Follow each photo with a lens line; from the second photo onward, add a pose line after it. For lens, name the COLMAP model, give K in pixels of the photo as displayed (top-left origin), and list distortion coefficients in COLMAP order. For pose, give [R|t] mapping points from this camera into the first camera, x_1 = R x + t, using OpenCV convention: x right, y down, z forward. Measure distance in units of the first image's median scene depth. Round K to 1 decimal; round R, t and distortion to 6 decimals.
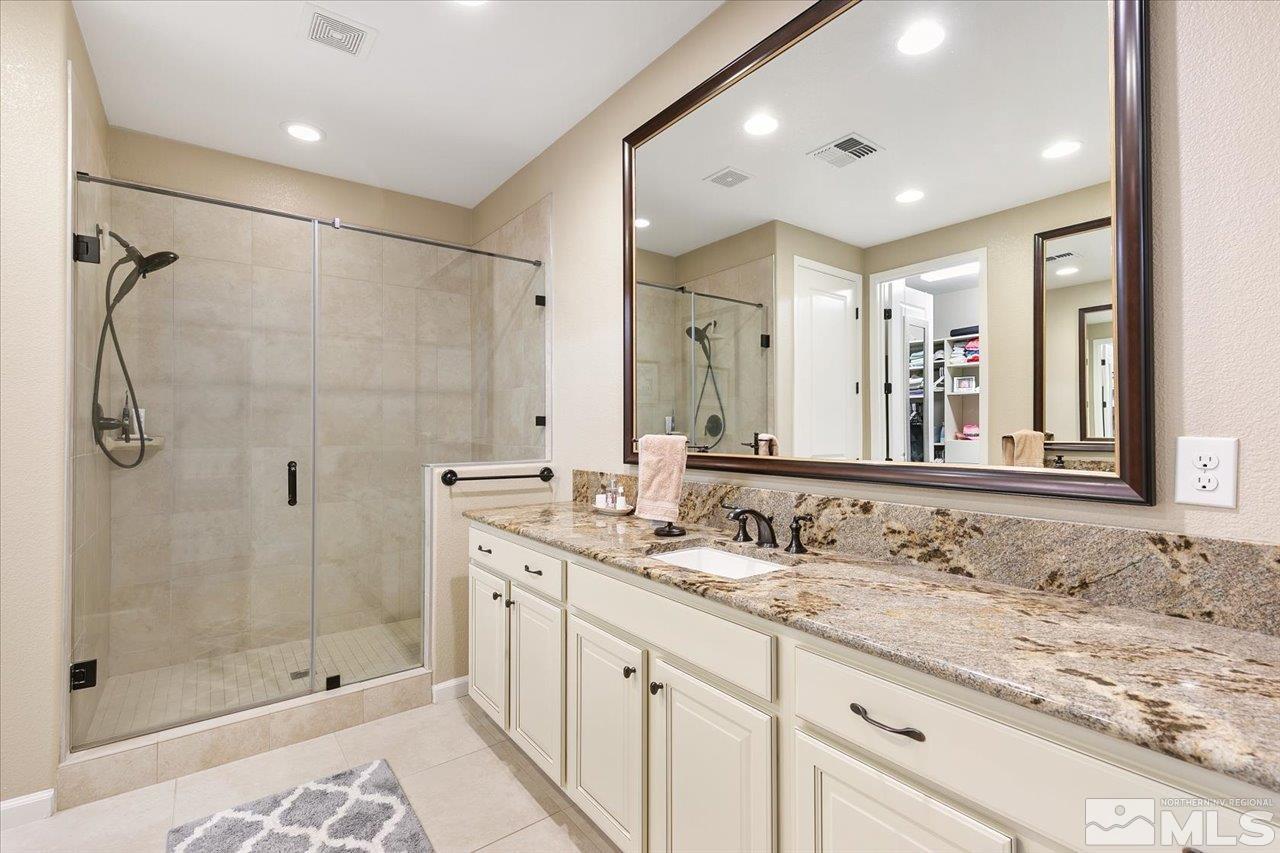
lens RADIAL K [[595.1, 0, 634.7], [0, 595.1, 427.6], [0, 0, 1]] dist [-0.001819, 0.002316]
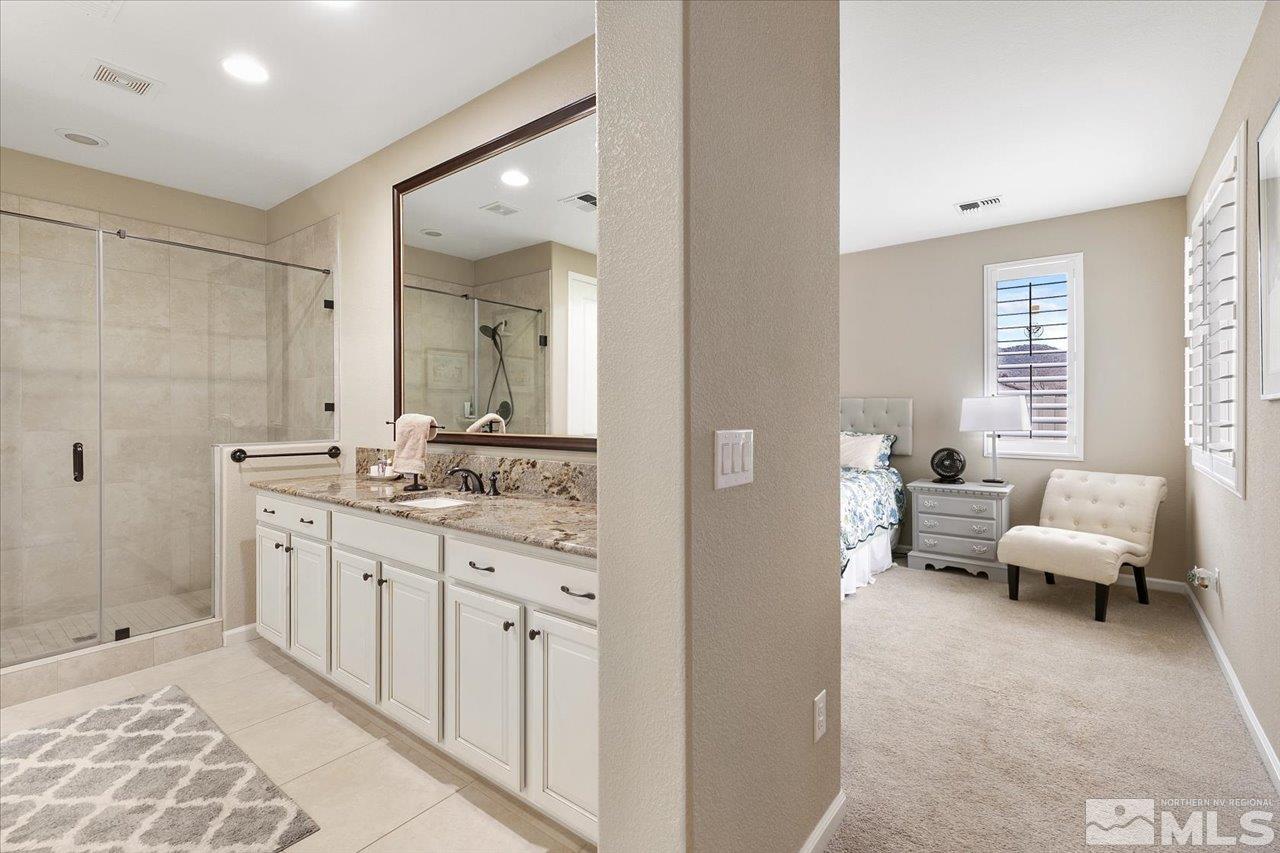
lens RADIAL K [[595.1, 0, 645.3], [0, 595.1, 416.4], [0, 0, 1]] dist [-0.001819, 0.002316]
pose [[0.962508, -0.002247, 0.271244, 0.157419], [-0.000201, 0.999960, 0.008996, -0.004360], [-0.271253, -0.008713, 0.962469, -0.383153]]
